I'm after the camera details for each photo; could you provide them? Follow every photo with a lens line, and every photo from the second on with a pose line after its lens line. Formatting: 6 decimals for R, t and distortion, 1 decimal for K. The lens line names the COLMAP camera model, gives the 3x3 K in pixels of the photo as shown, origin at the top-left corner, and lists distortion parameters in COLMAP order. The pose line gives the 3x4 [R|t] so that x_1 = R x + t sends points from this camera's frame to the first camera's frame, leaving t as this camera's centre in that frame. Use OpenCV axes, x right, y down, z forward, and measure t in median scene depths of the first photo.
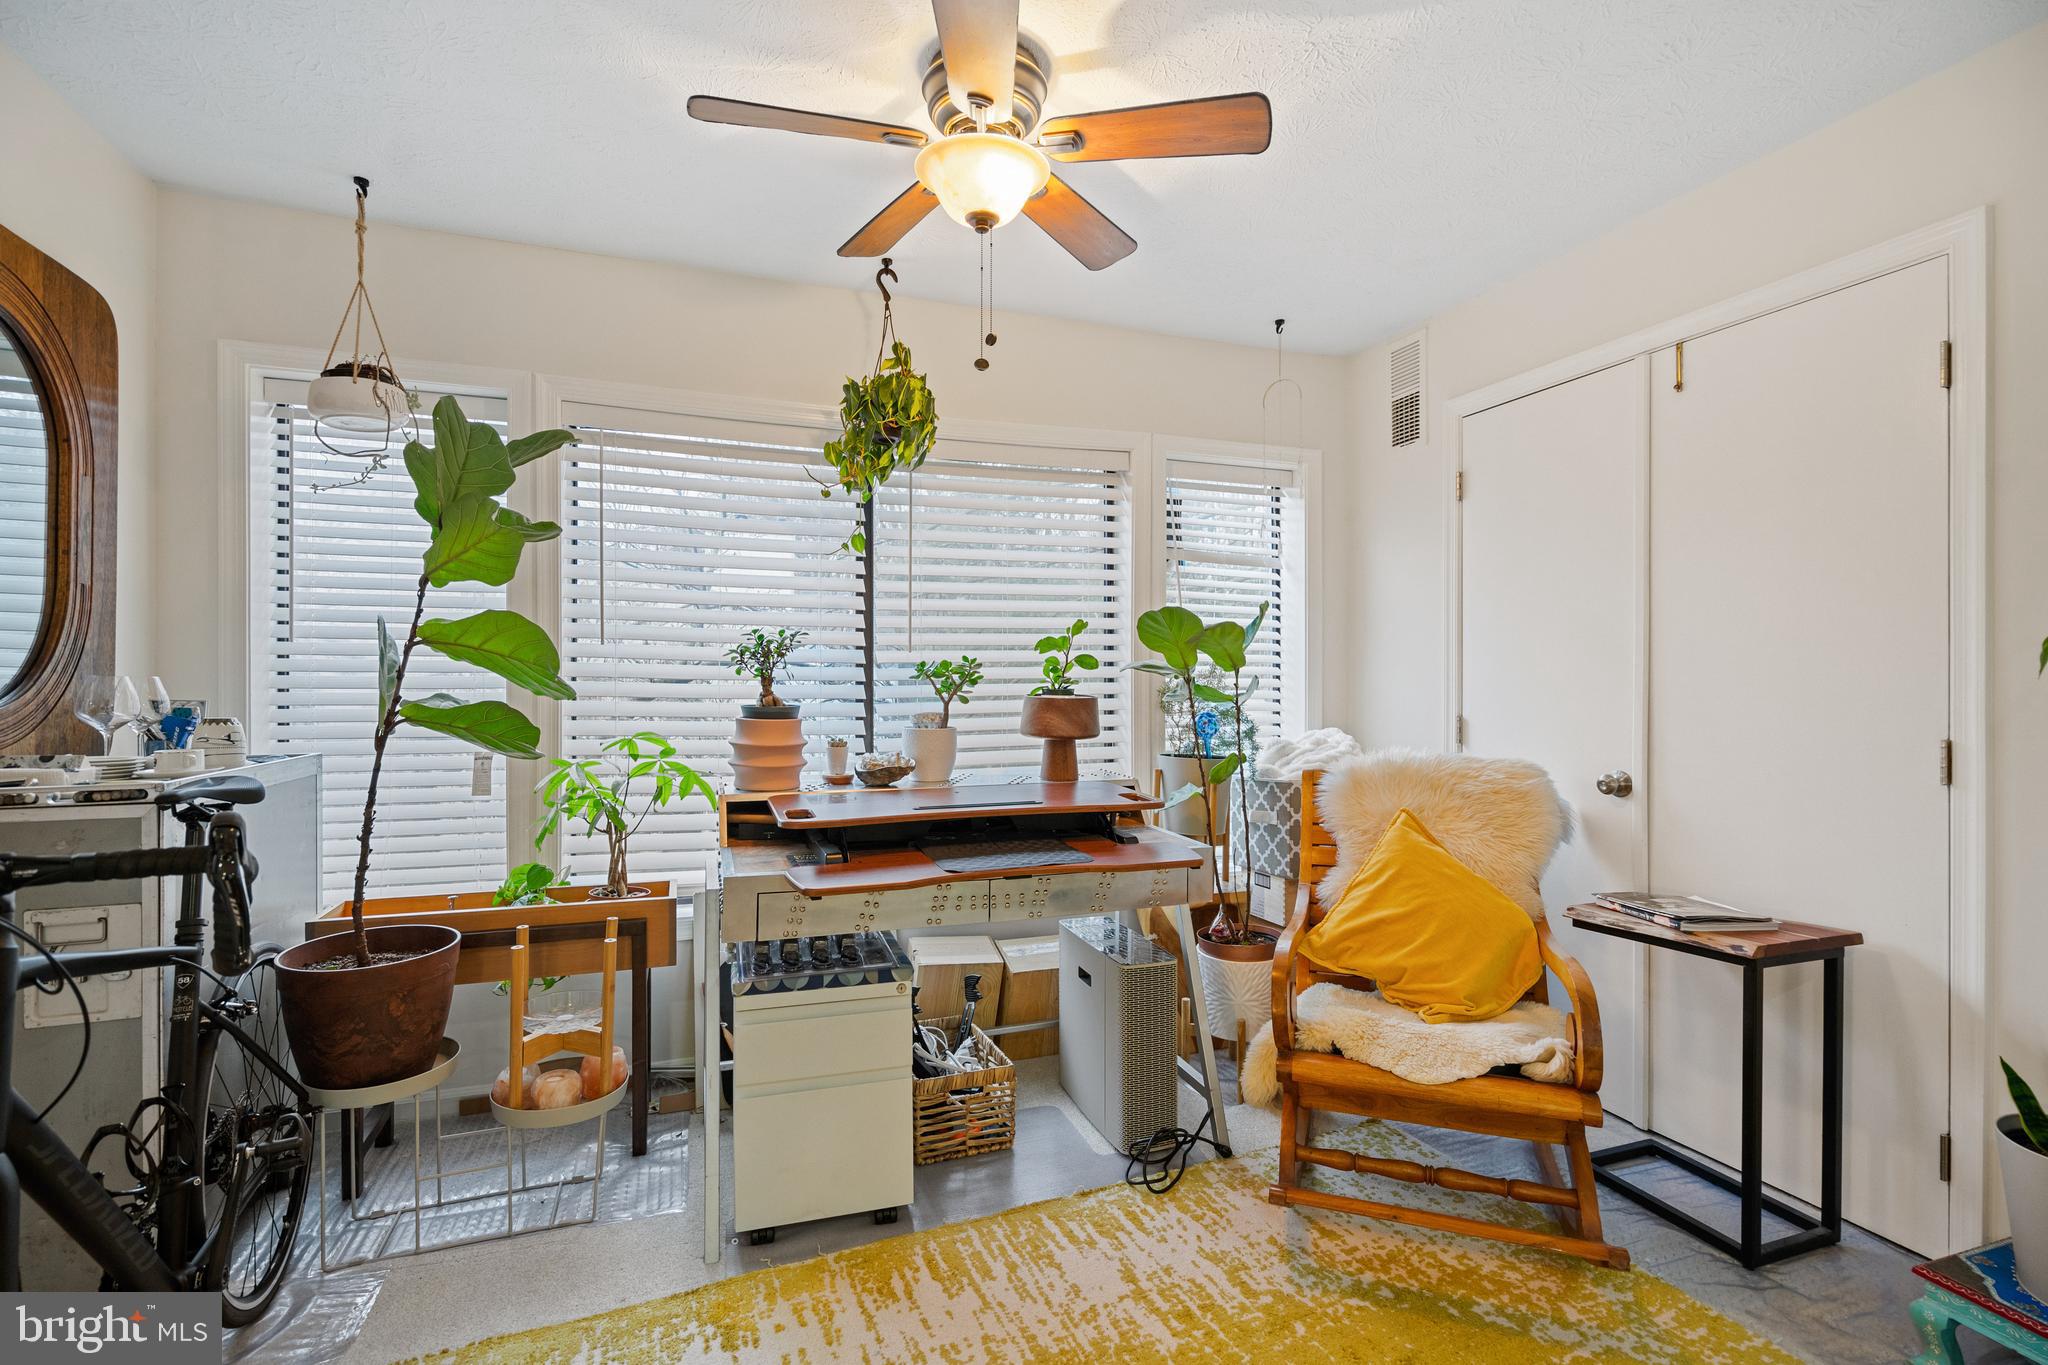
lens RADIAL K [[938.5, 0, 1013.0], [0, 938.5, 673.9], [0, 0, 1]] dist [-0.009270, 0.004335]
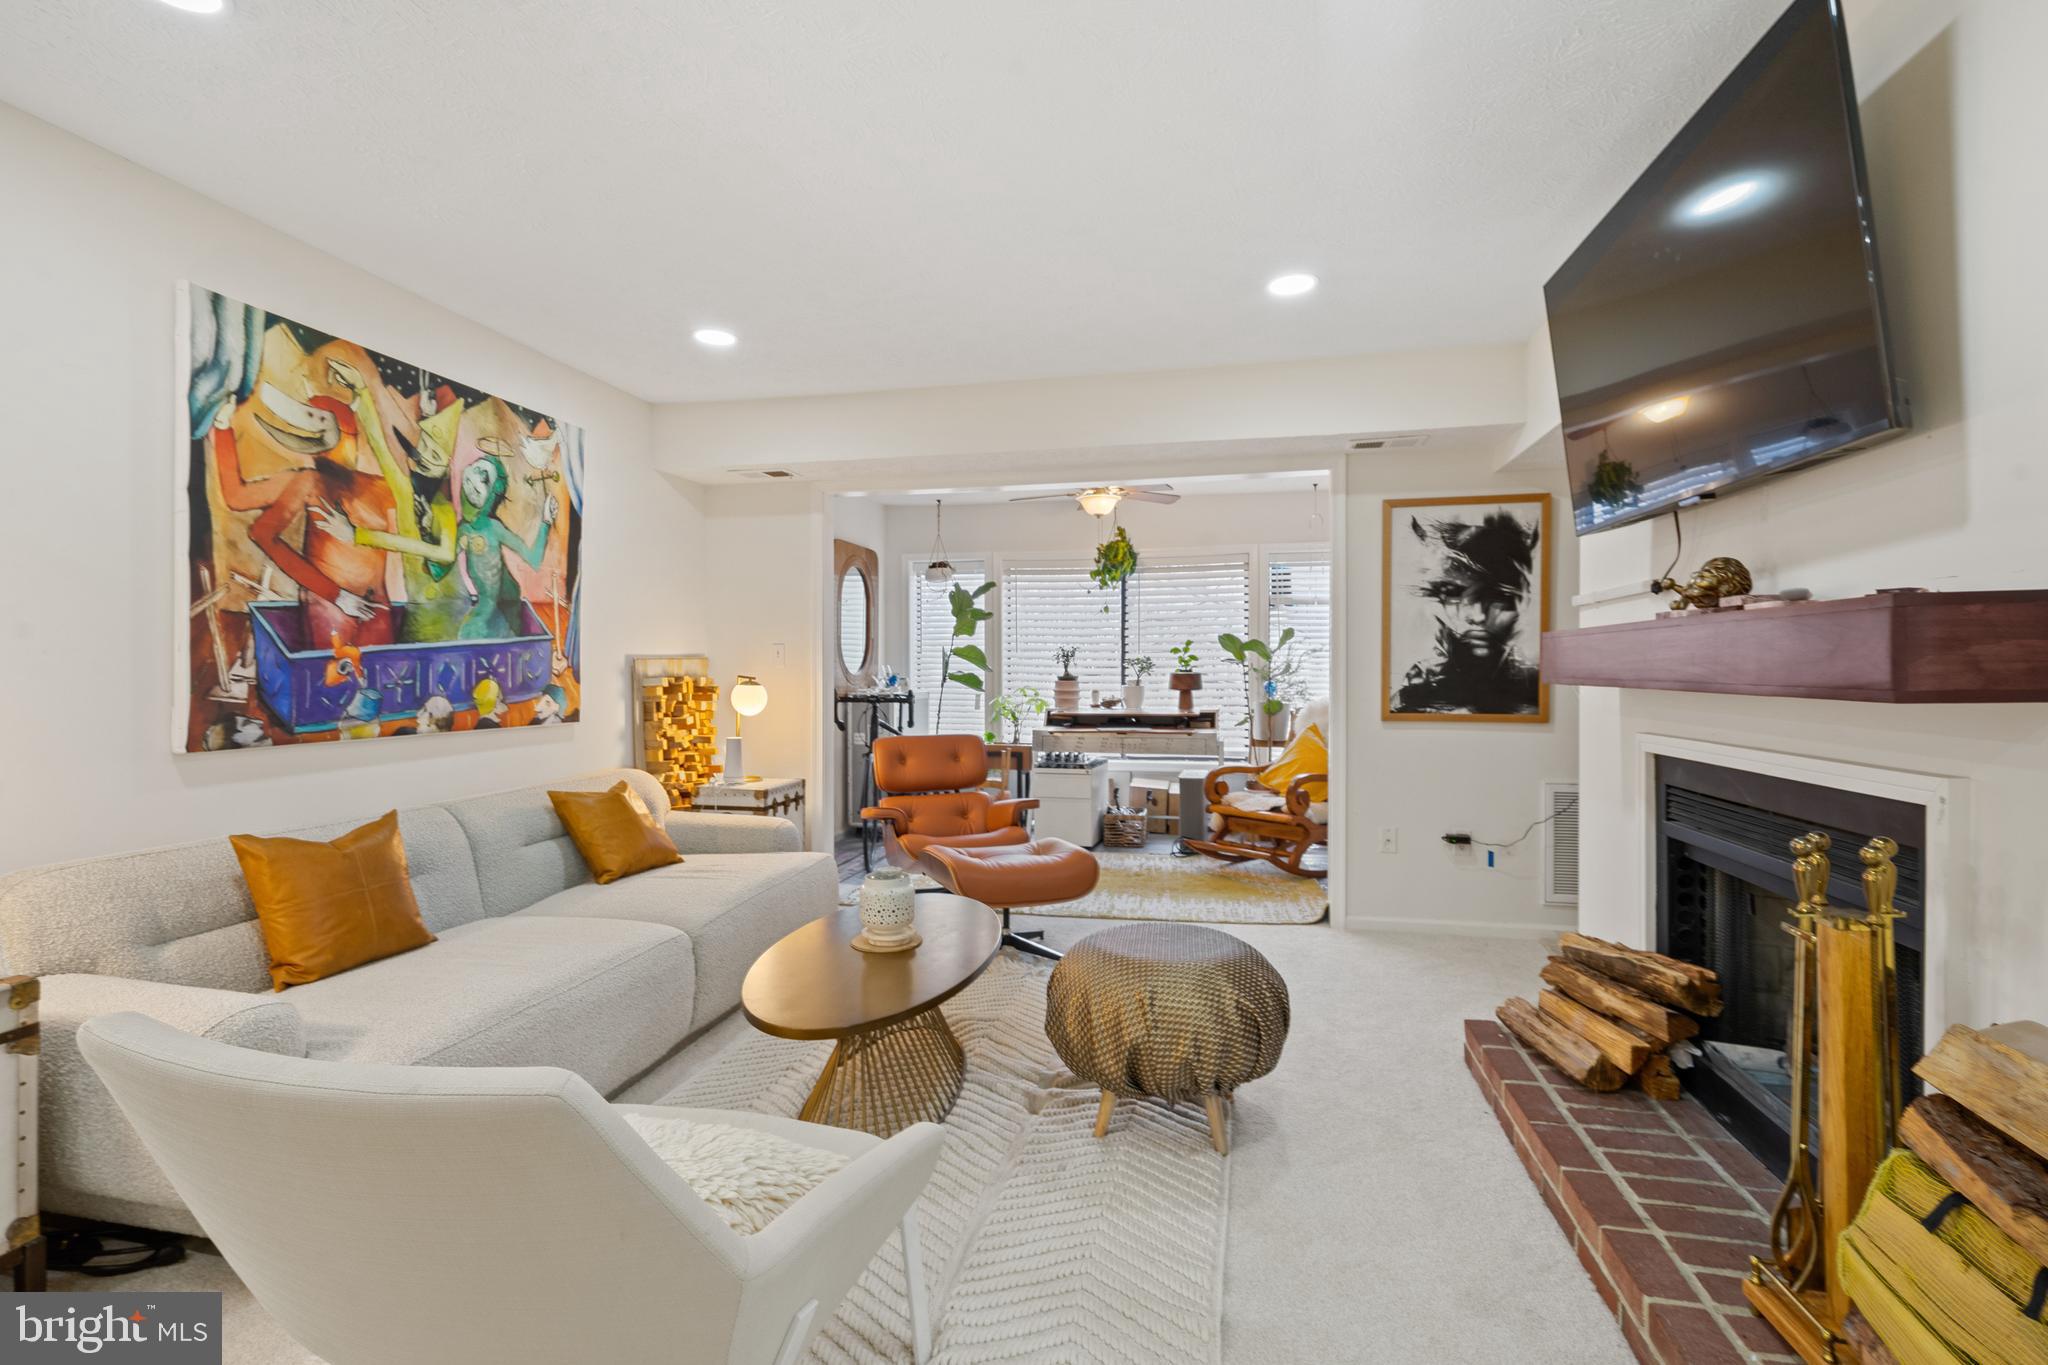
lens RADIAL K [[938.5, 0, 1026.4], [0, 938.5, 674.3], [0, 0, 1]] dist [-0.009270, 0.004335]
pose [[0.847808, -0.000955, -0.530303, 1.037347], [0.004037, 0.999981, 0.004652, 0.017018], [0.530288, -0.006085, 0.847795, -1.285003]]
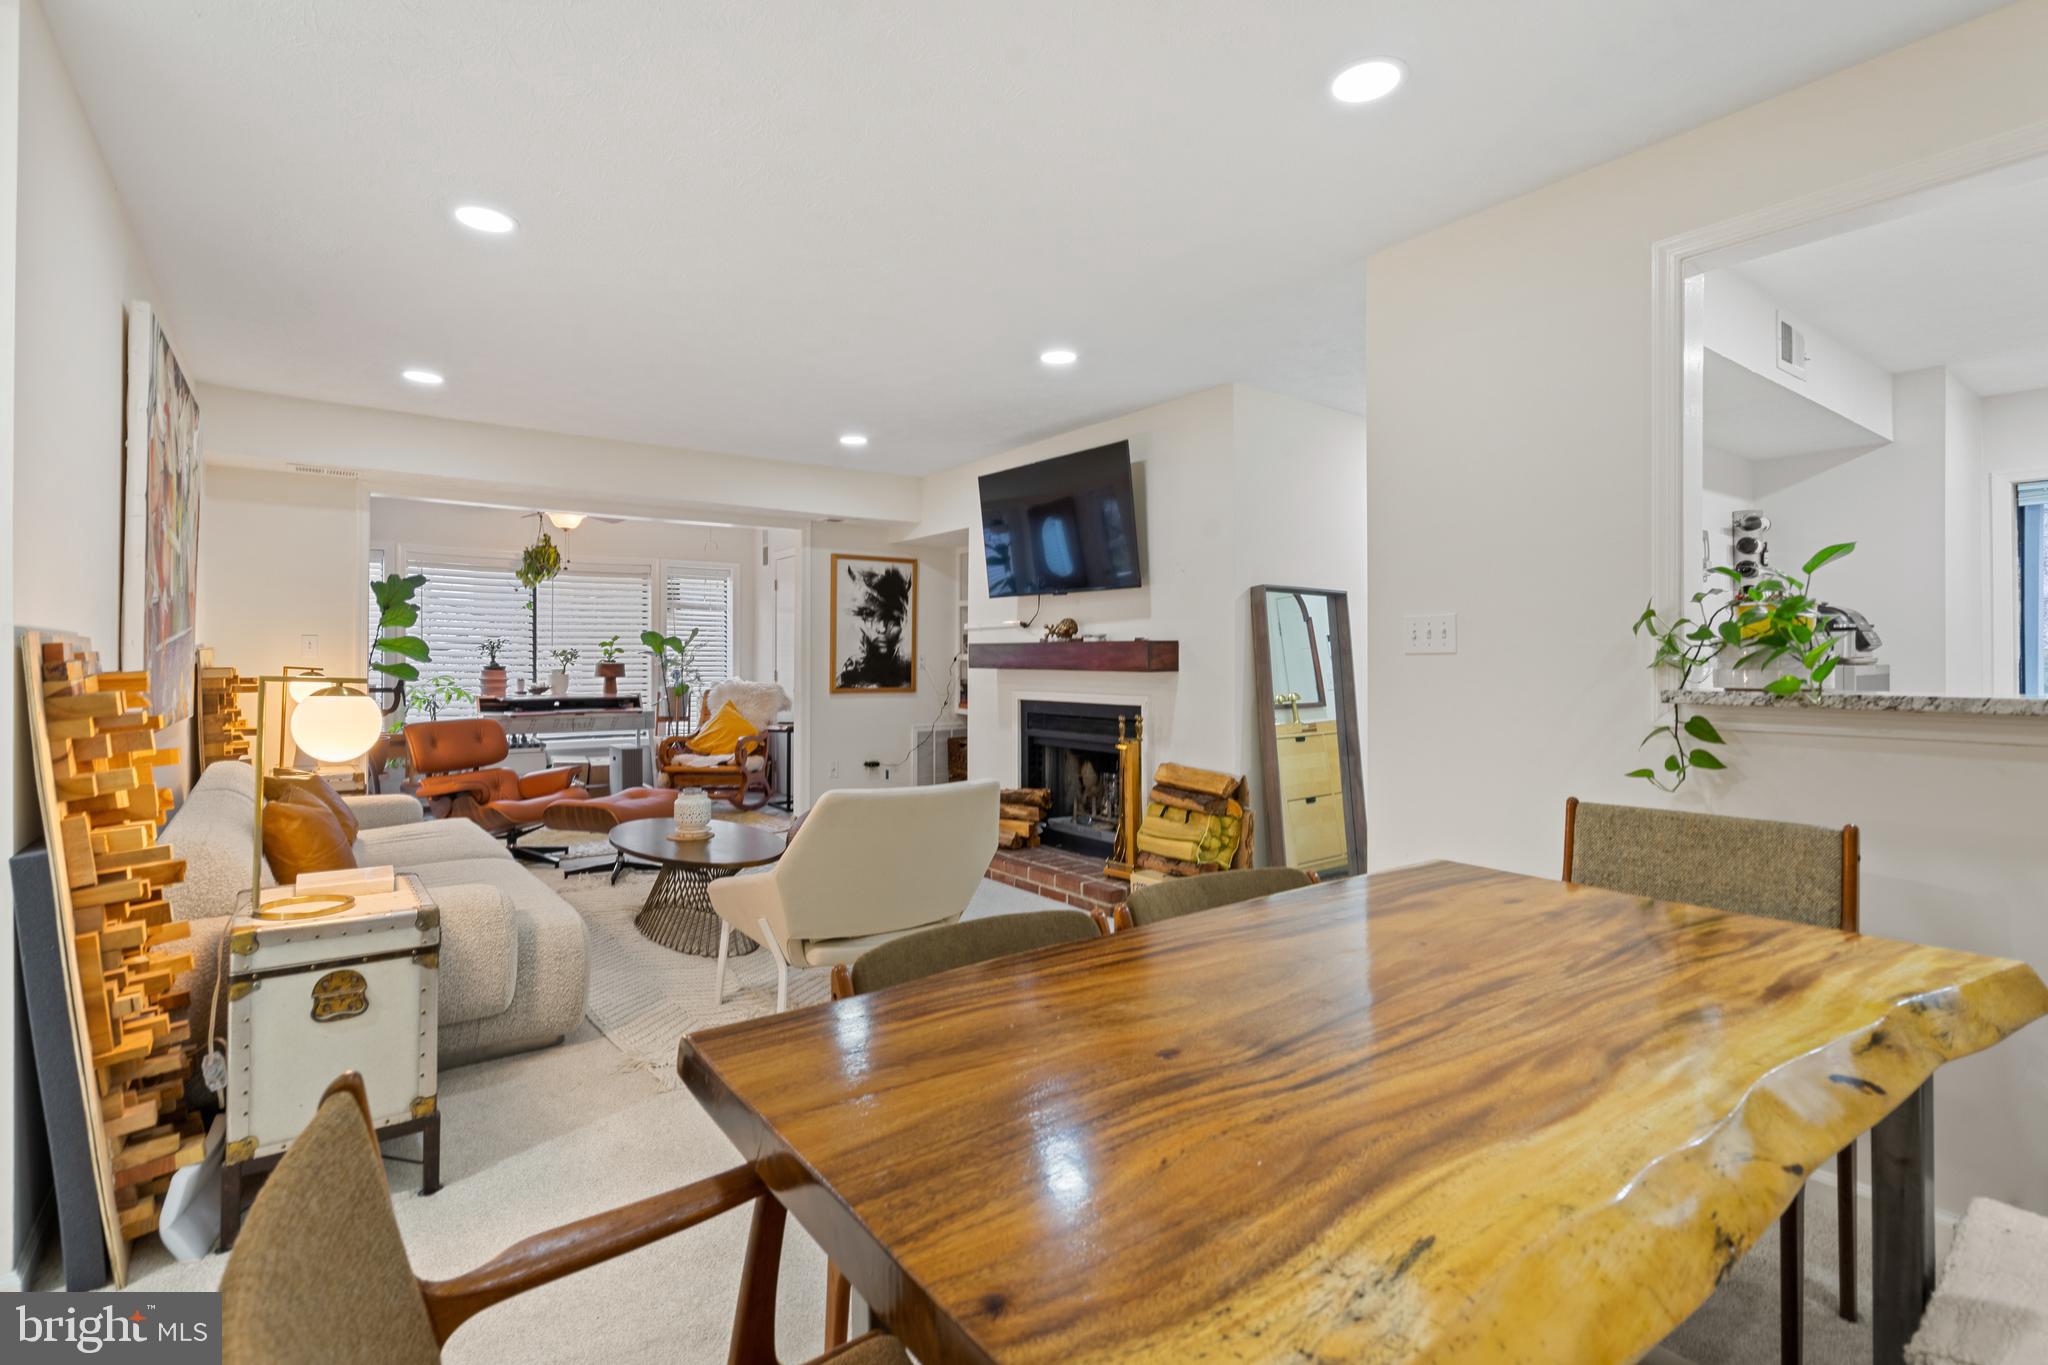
lens RADIAL K [[938.5, 0, 1020.6], [0, 938.5, 652.0], [0, 0, 1]] dist [-0.009270, 0.004335]
pose [[0.955212, 0.000889, 0.295922, 0.426215], [0.000426, 0.999990, -0.004381, 0.005772], [-0.295923, 0.004311, 0.955202, -2.193878]]
